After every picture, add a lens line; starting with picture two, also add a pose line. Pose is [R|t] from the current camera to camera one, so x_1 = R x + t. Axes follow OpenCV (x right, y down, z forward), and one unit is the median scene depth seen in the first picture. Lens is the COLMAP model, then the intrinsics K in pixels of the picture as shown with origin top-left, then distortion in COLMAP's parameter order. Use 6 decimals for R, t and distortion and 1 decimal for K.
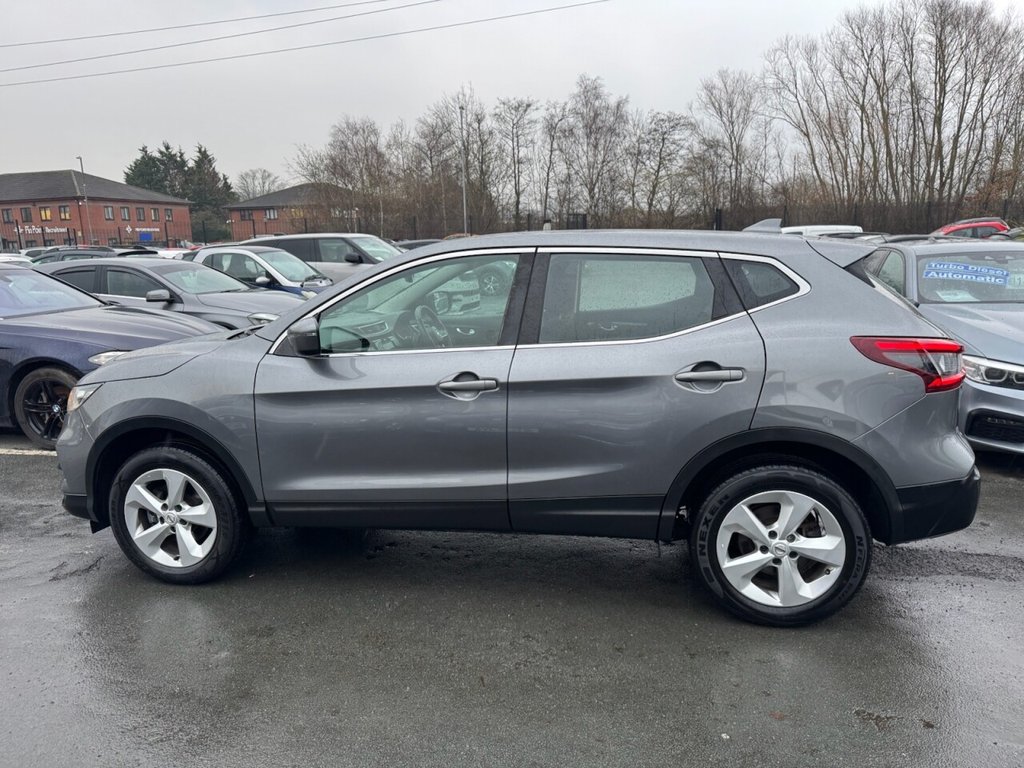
lens RADIAL K [[708.1, 0, 512.0], [0, 708.1, 384.0], [0, 0, 1]] dist [0.055187, -0.075525]
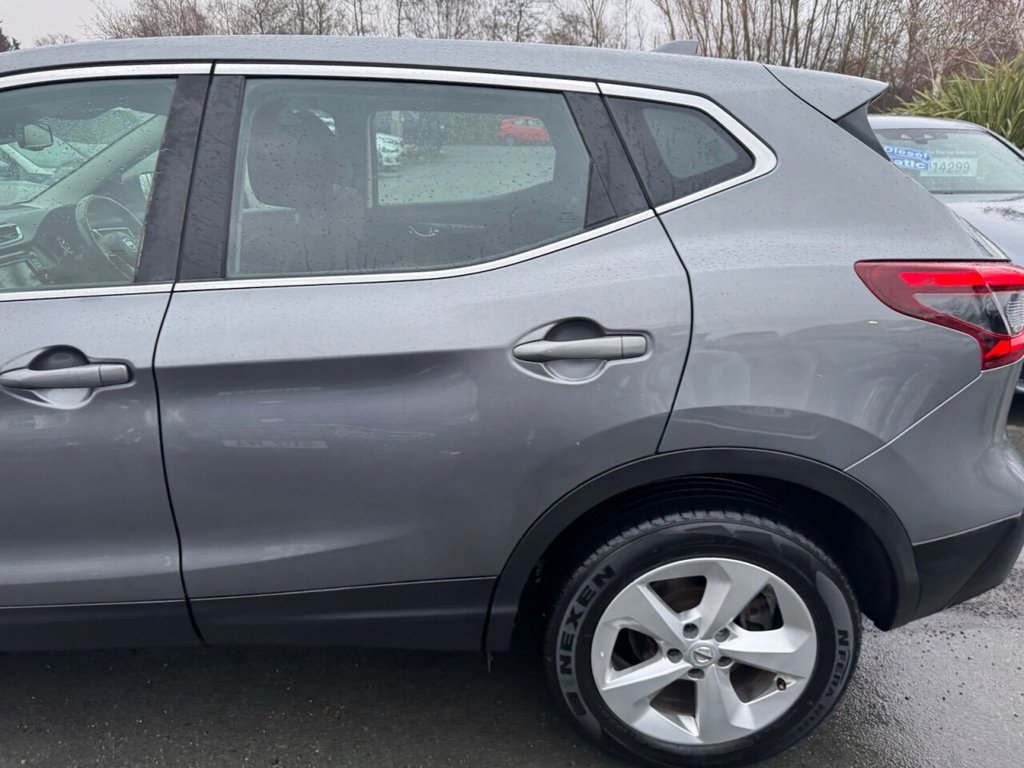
lens RADIAL K [[717.8, 0, 497.4], [0, 717.8, 382.2], [0, 0, 1]] dist [-0.001656, -0.005211]
pose [[0.985319, -0.042806, 0.165268, 0.062836], [0.018750, 0.989333, 0.144462, -0.025956], [-0.169689, -0.139242, 0.975611, 0.235812]]
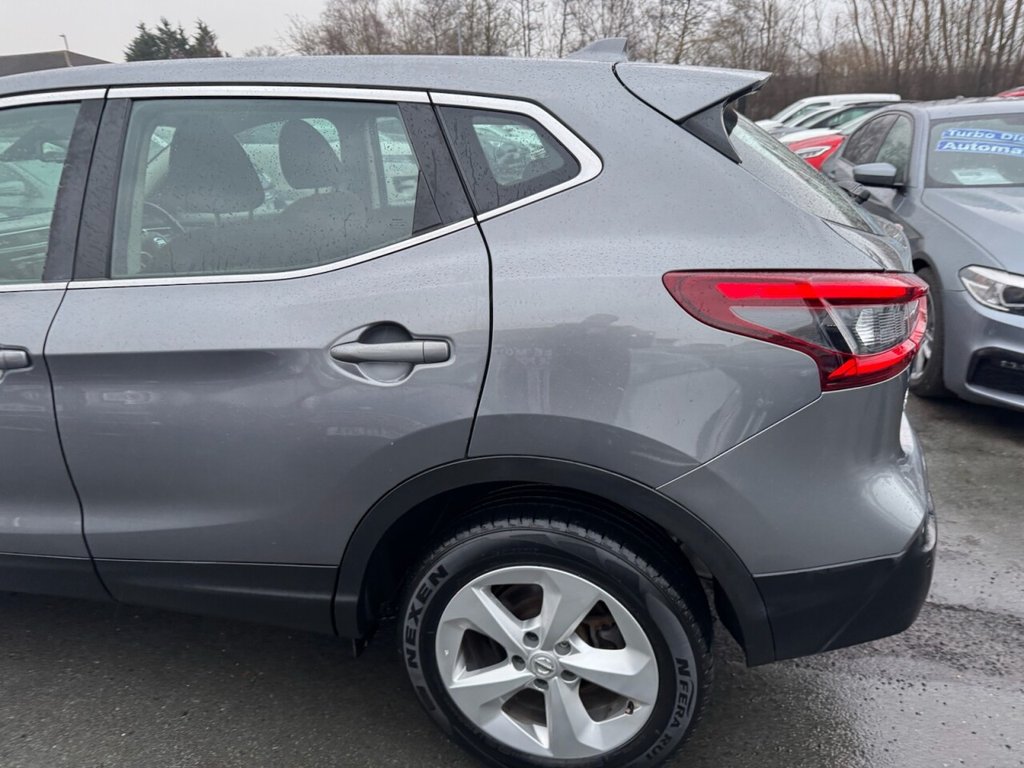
lens RADIAL K [[714.5, 0, 505.7], [0, 714.5, 373.5], [0, 0, 1]] dist [0.003647, -0.008077]
pose [[0.998937, 0.001258, -0.046082, 0.168116], [0.005235, 0.990066, 0.140507, -0.028592], [0.045801, -0.140599, 0.989007, 0.224976]]
